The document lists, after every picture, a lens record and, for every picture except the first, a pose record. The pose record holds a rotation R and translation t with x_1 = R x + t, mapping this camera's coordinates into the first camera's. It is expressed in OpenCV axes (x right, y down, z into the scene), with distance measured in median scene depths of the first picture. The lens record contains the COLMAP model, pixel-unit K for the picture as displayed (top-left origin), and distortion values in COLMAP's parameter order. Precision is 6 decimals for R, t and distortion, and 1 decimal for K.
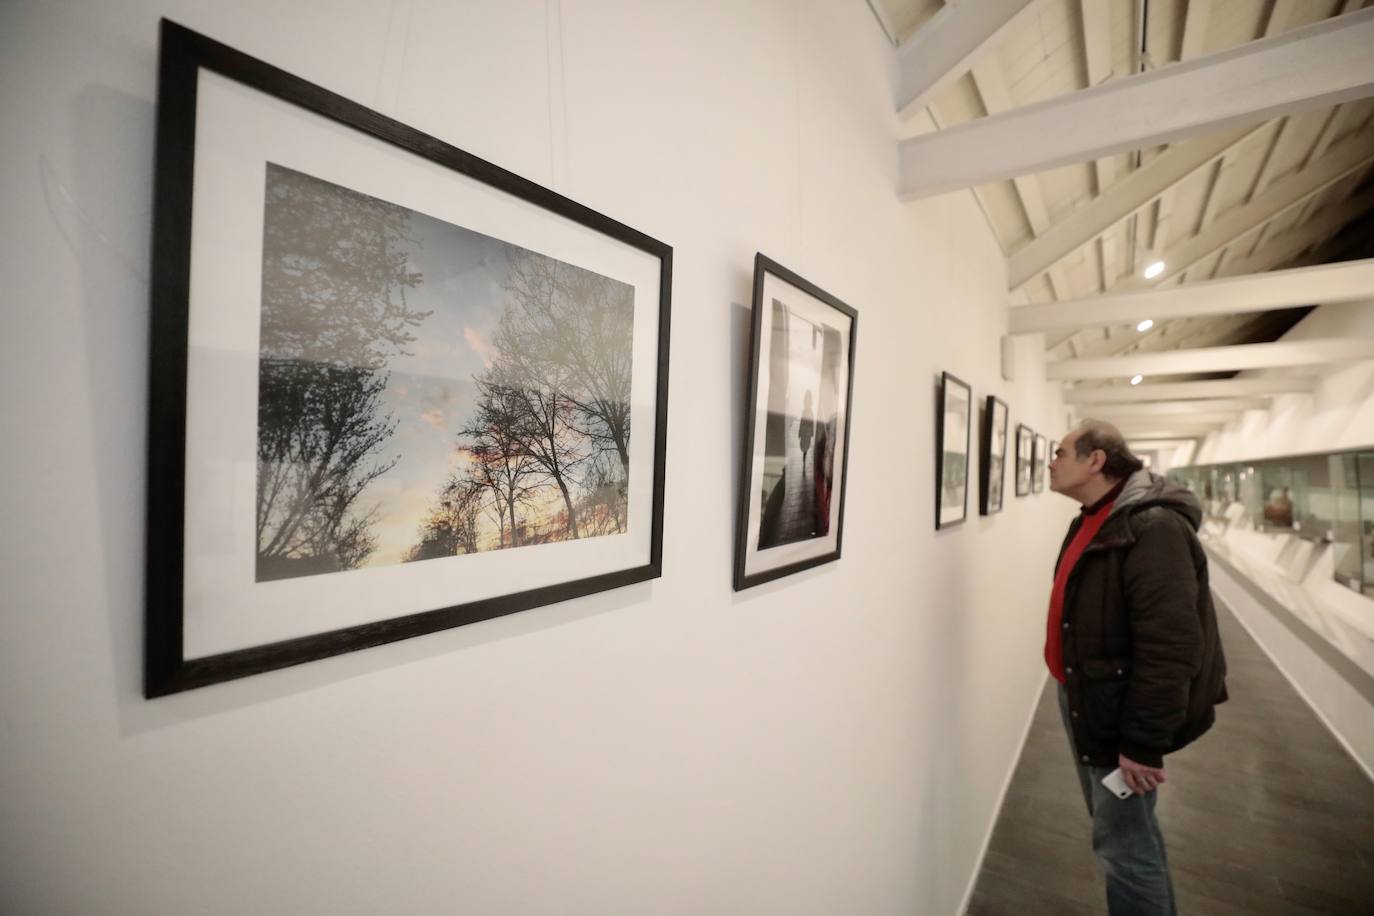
lens RADIAL K [[624.7, 0, 687.2], [0, 624.7, 460.1], [0, 0, 1]] dist [-0.025790, 0.002300]
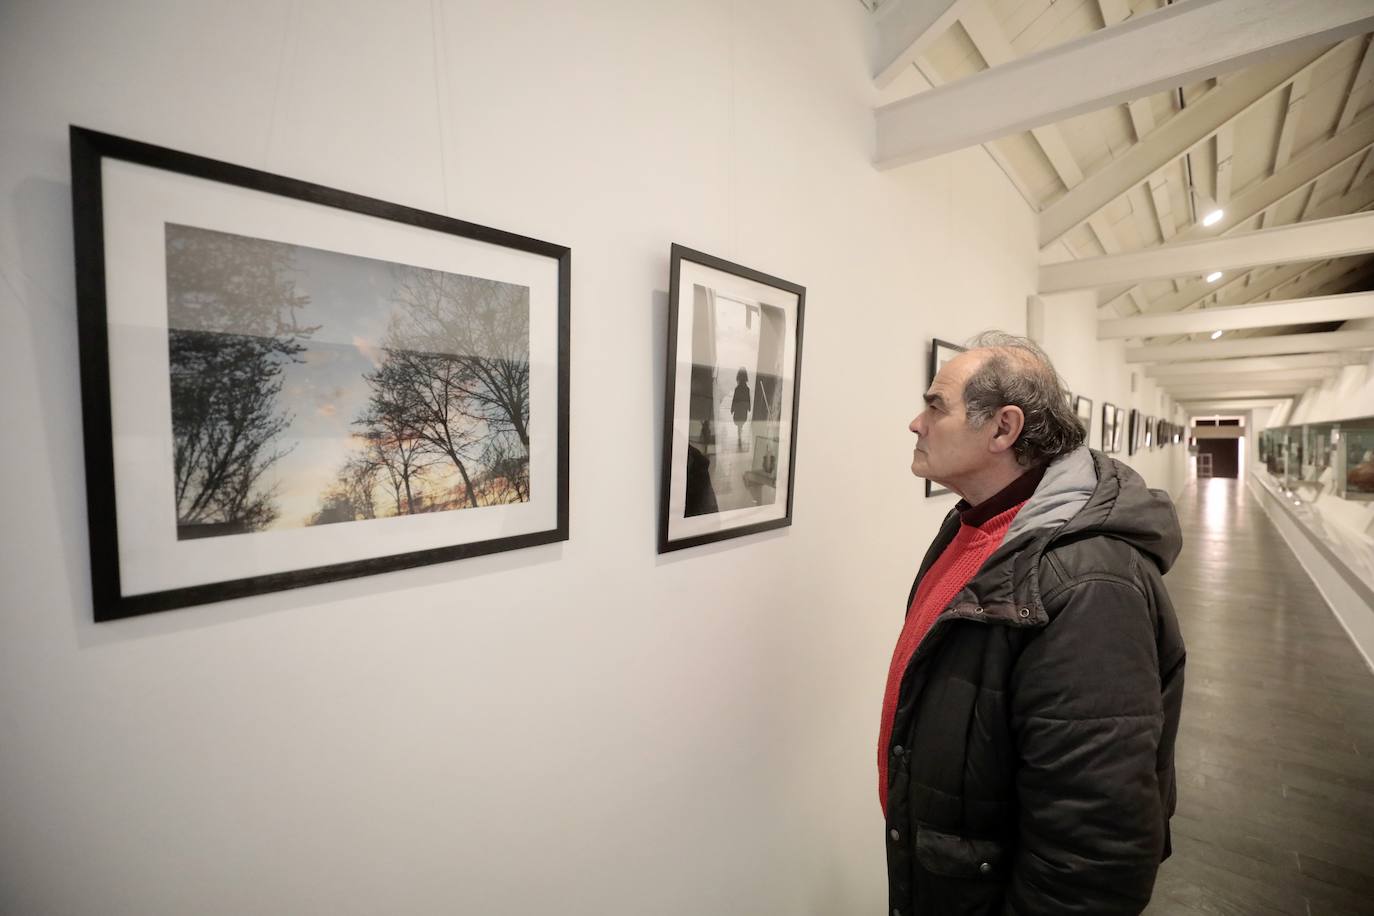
lens RADIAL K [[624.7, 0, 687.2], [0, 624.7, 464.4], [0, 0, 1]] dist [-0.025790, 0.002300]
pose [[0.993521, -0.006641, -0.113451, 0.252222], [0.013603, 0.998063, 0.060703, -0.015512], [0.112828, -0.061853, 0.991687, -0.088620]]
